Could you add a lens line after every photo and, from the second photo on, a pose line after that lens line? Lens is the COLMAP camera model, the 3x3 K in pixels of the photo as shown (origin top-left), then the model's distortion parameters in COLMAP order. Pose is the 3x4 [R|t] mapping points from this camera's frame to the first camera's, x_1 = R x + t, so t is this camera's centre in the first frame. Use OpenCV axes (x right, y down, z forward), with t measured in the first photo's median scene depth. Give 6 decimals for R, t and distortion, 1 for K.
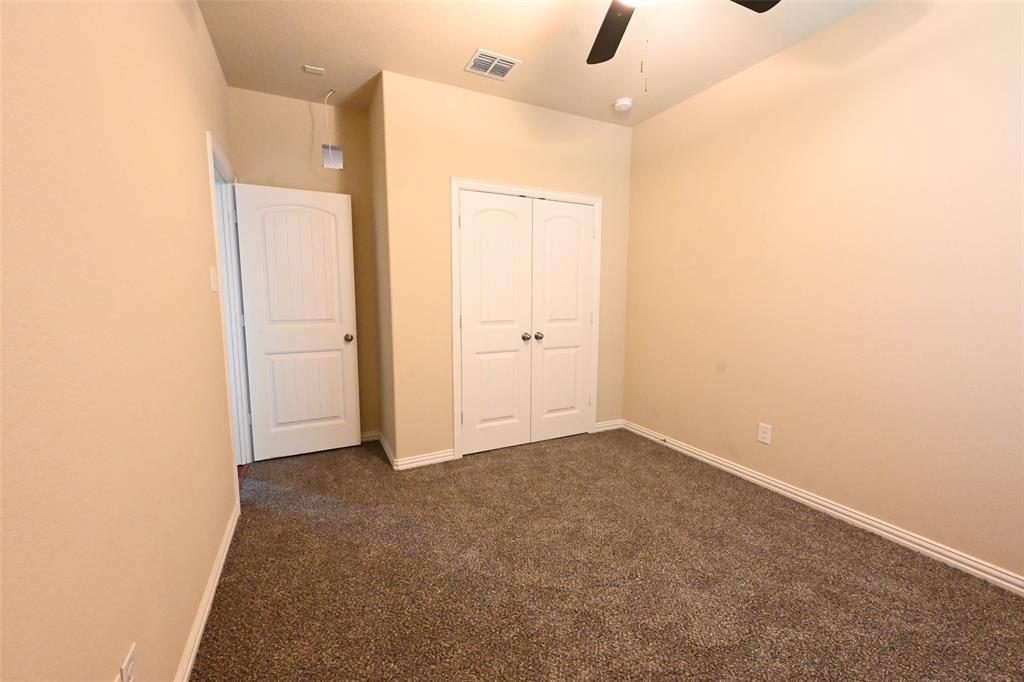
lens RADIAL K [[404.0, 0, 508.4], [0, 404.0, 338.9], [0, 0, 1]] dist [0.000905, 0.000028]
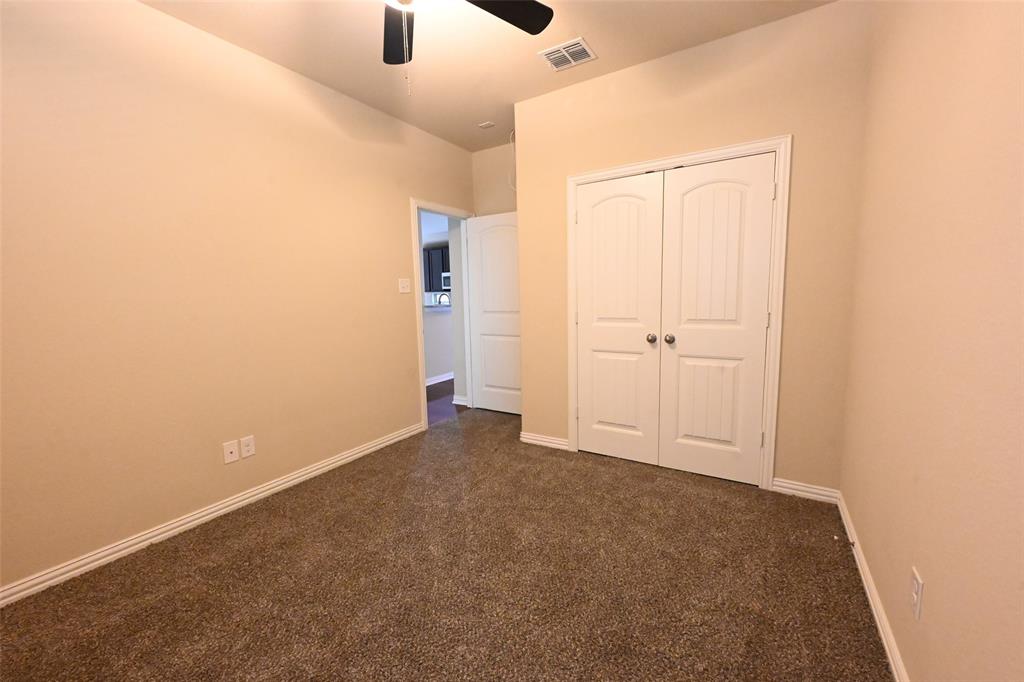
lens RADIAL K [[404.0, 0, 508.4], [0, 404.0, 338.9], [0, 0, 1]] dist [0.000905, 0.000028]
pose [[0.523481, 0.083370, -0.847949, 0.615720], [-0.068889, 0.996085, 0.055406, -0.030978], [0.849248, 0.029410, 0.527175, 0.307021]]
